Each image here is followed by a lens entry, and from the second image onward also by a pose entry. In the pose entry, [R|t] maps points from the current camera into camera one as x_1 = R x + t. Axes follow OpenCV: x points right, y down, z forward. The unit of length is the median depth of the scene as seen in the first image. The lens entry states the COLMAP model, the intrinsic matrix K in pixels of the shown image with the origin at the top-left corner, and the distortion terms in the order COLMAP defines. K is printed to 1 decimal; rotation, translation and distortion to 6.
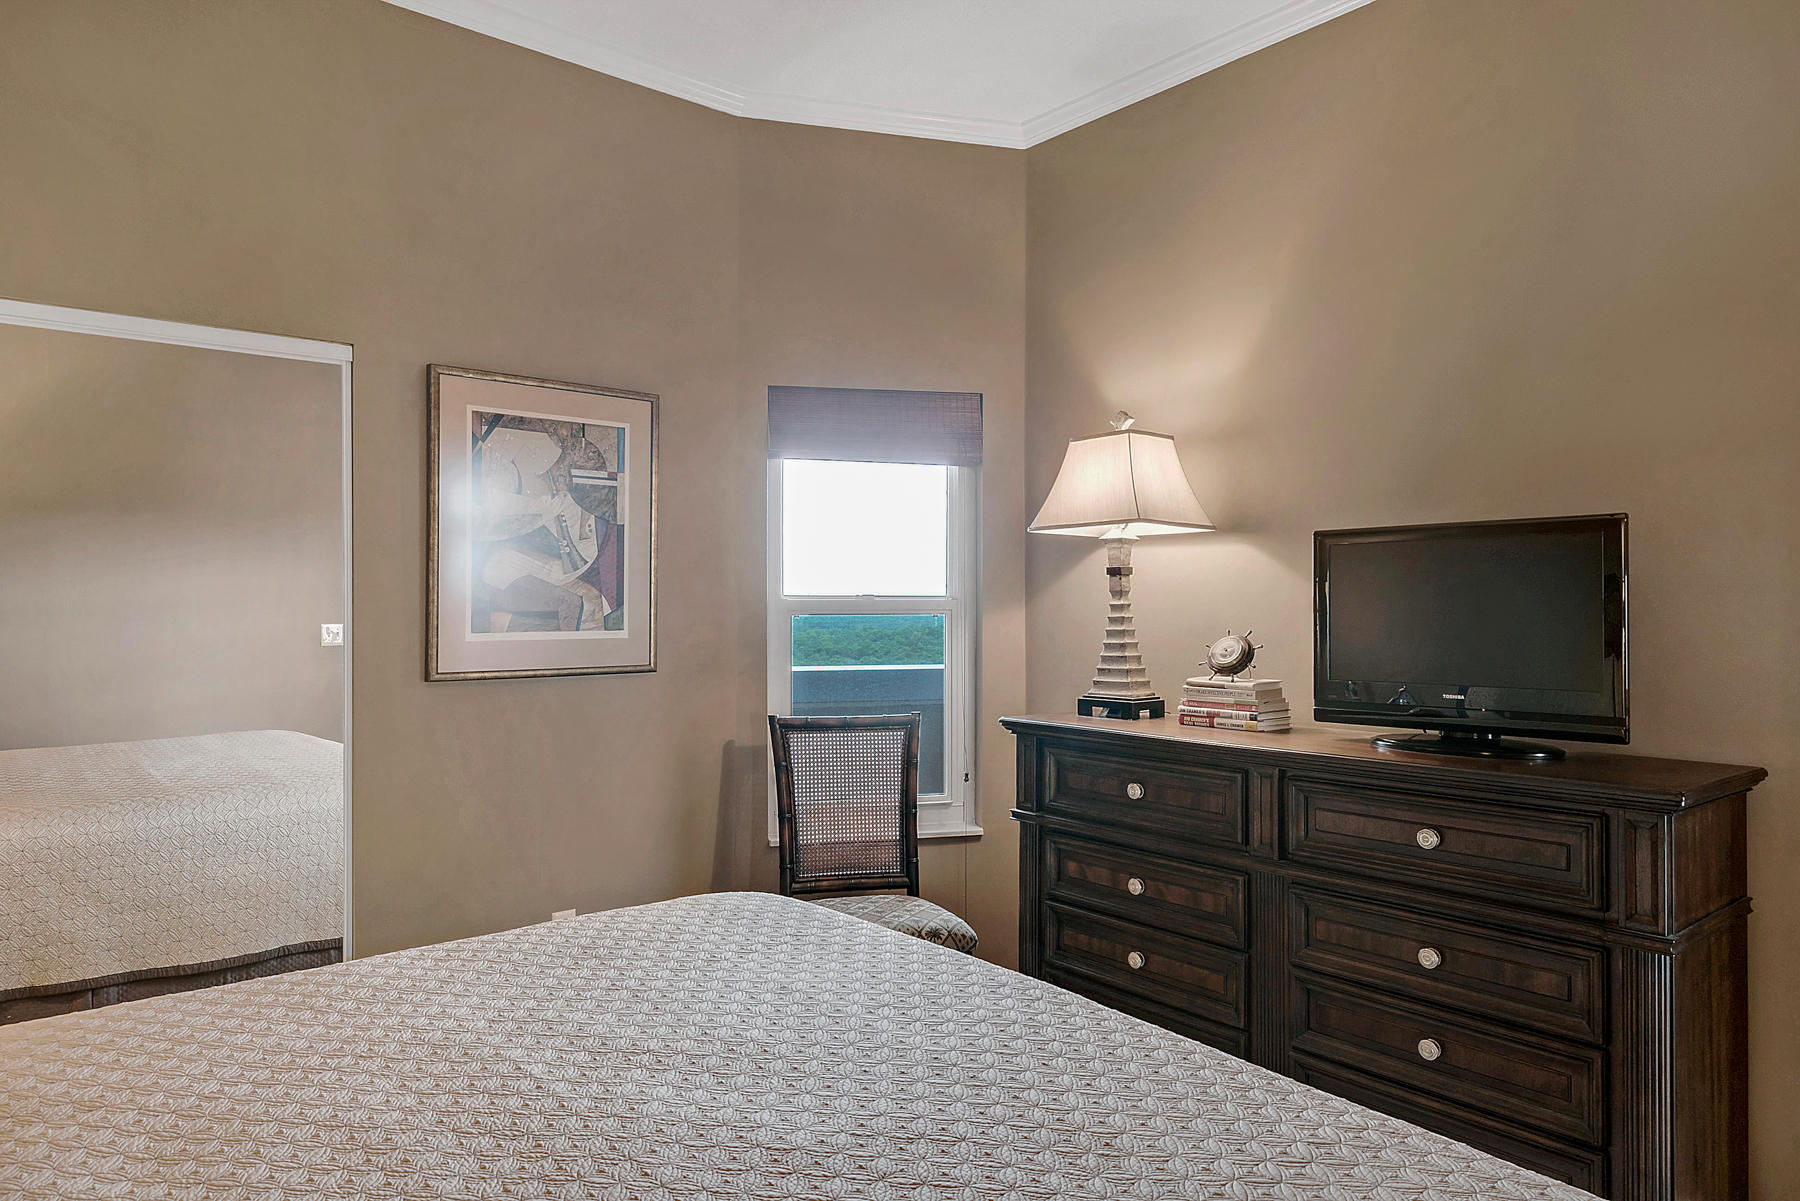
lens RADIAL K [[1100.7, 0, 899.8], [0, 1100.7, 605.0], [0, 0, 1]] dist [0.002337, 0.000078]
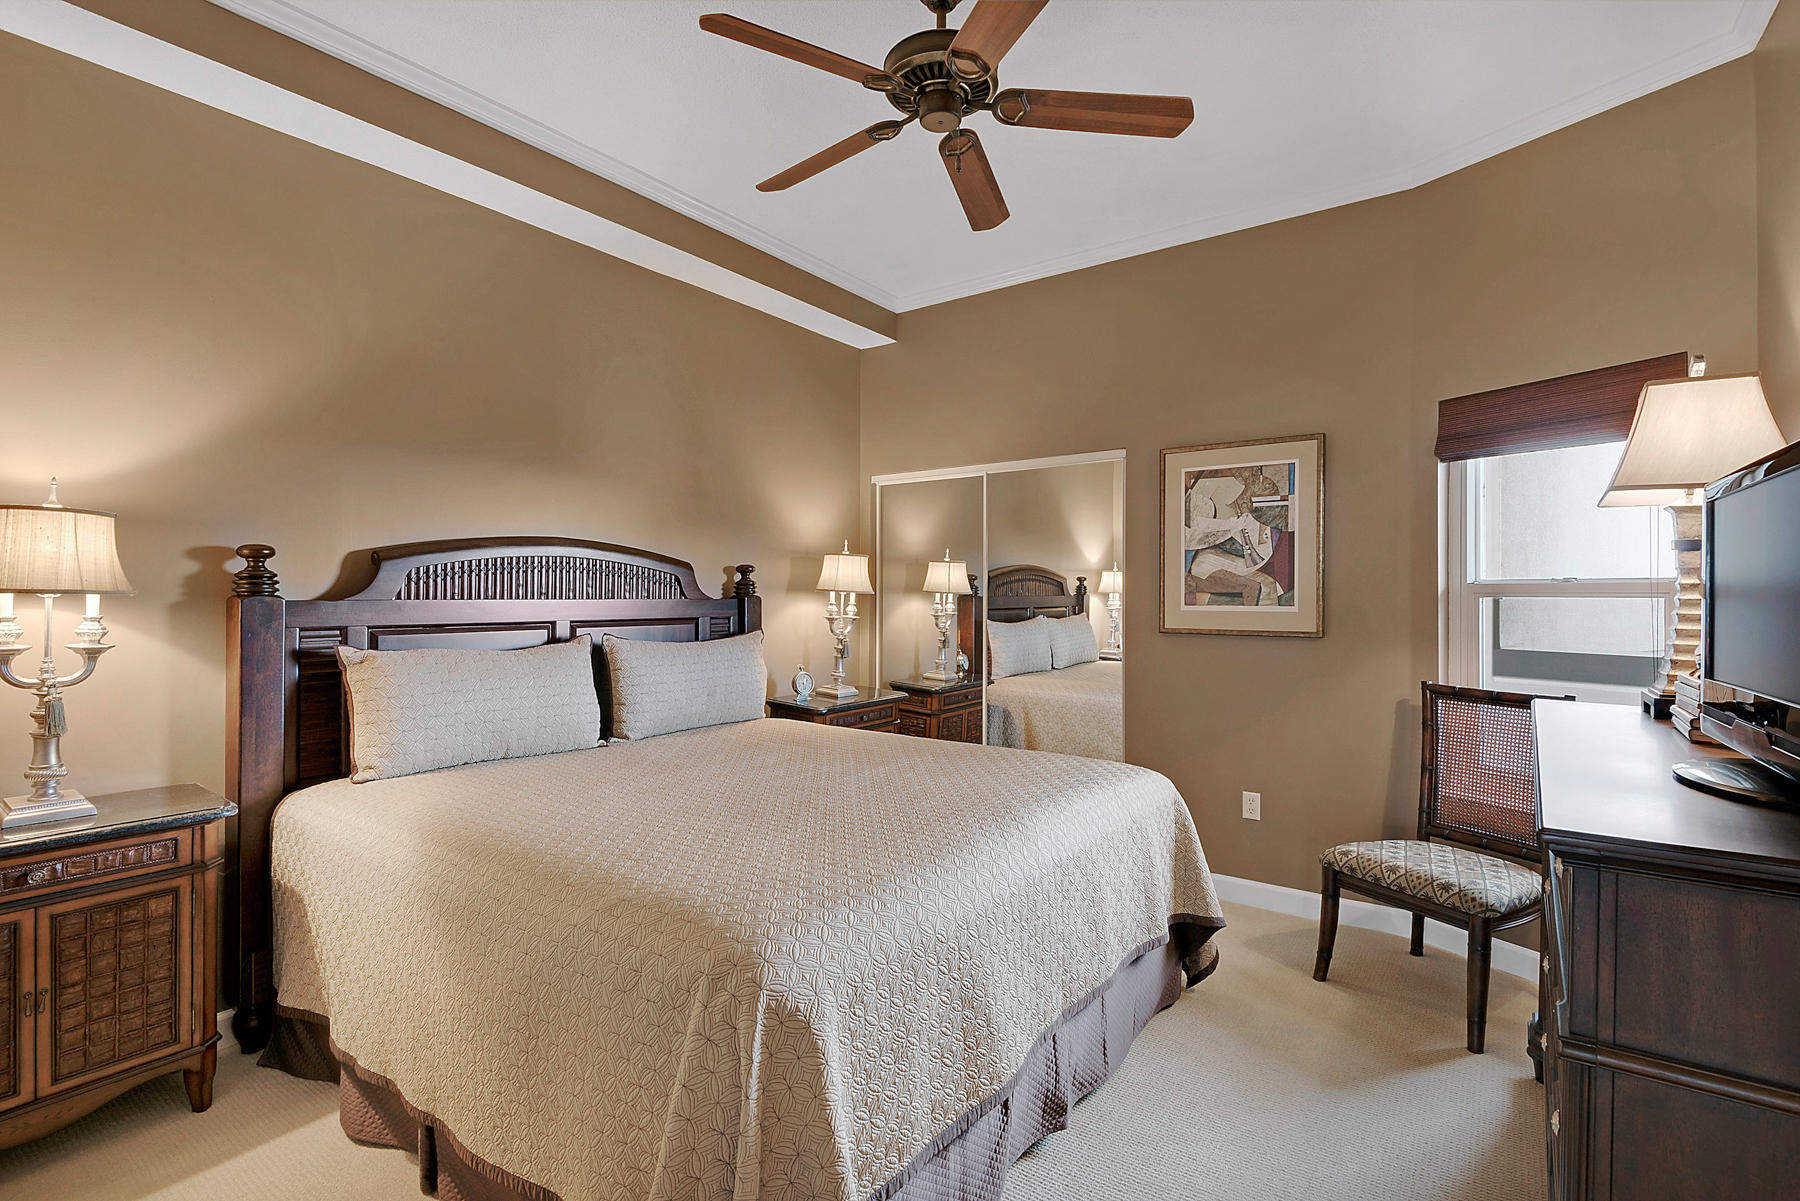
lens RADIAL K [[846.7, 0, 900.0], [0, 846.7, 596.9], [0, 0, 1]] dist [0.000954, 0.000146]
pose [[0.227388, 0.005941, -0.973786, 0.703807], [-0.000566, 0.999982, 0.005969, 0.004730], [0.973804, -0.000806, 0.227387, 0.269043]]
